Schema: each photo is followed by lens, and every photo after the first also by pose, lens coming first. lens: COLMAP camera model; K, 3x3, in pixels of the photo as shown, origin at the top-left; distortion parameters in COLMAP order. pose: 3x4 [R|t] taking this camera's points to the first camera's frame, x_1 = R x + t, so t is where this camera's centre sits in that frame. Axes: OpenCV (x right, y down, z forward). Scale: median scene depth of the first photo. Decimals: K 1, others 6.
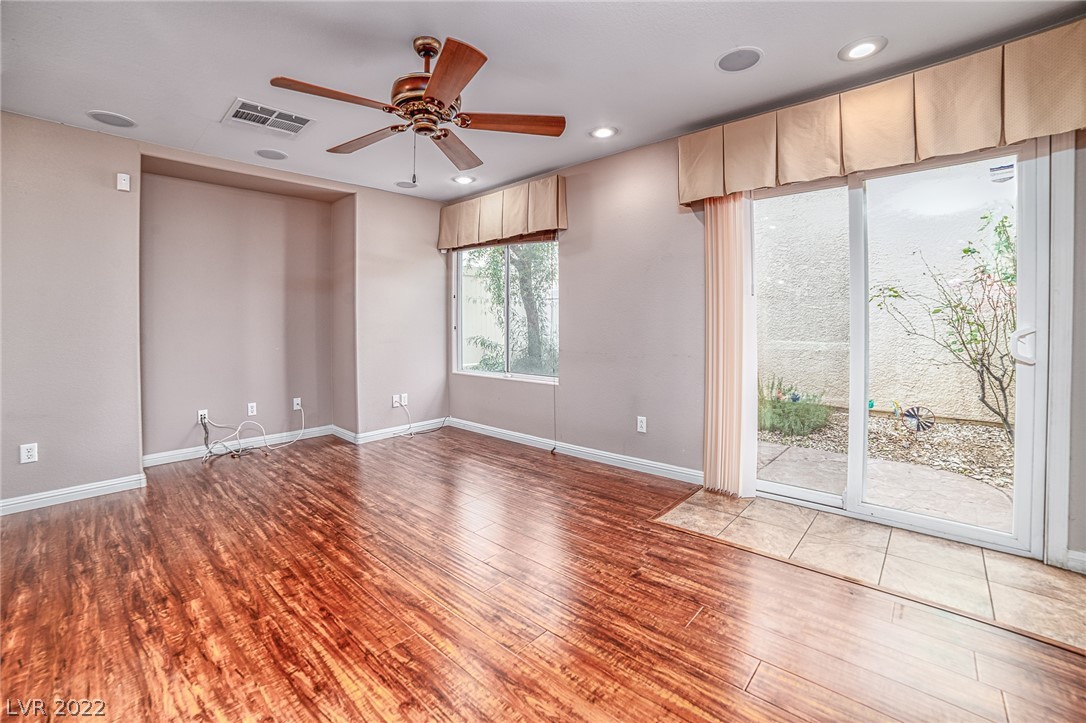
lens RADIAL K [[463.1, 0, 540.4], [0, 463.1, 319.5], [0, 0, 1]] dist [-0.100717, 0.028524]
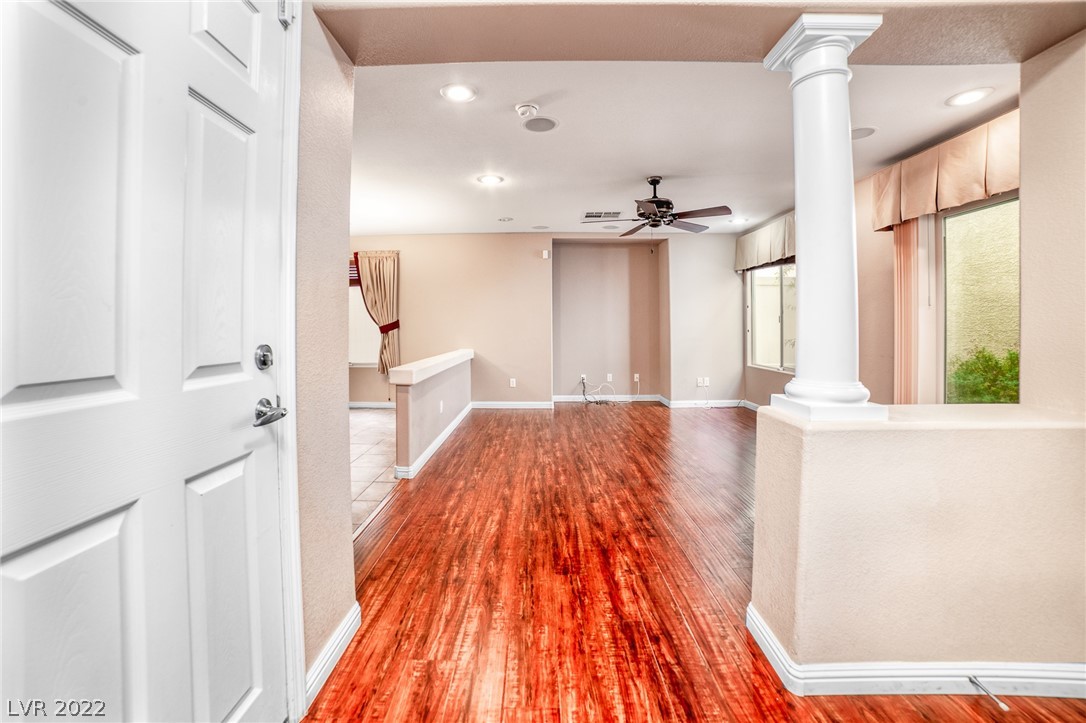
lens RADIAL K [[463.1, 0, 540.4], [0, 463.1, 319.5], [0, 0, 1]] dist [-0.100717, 0.028524]
pose [[0.675132, 0.002855, -0.737691, 0.459431], [-0.010954, 0.999921, -0.006156, 0.000982], [0.737615, 0.012237, 0.675110, -0.360975]]
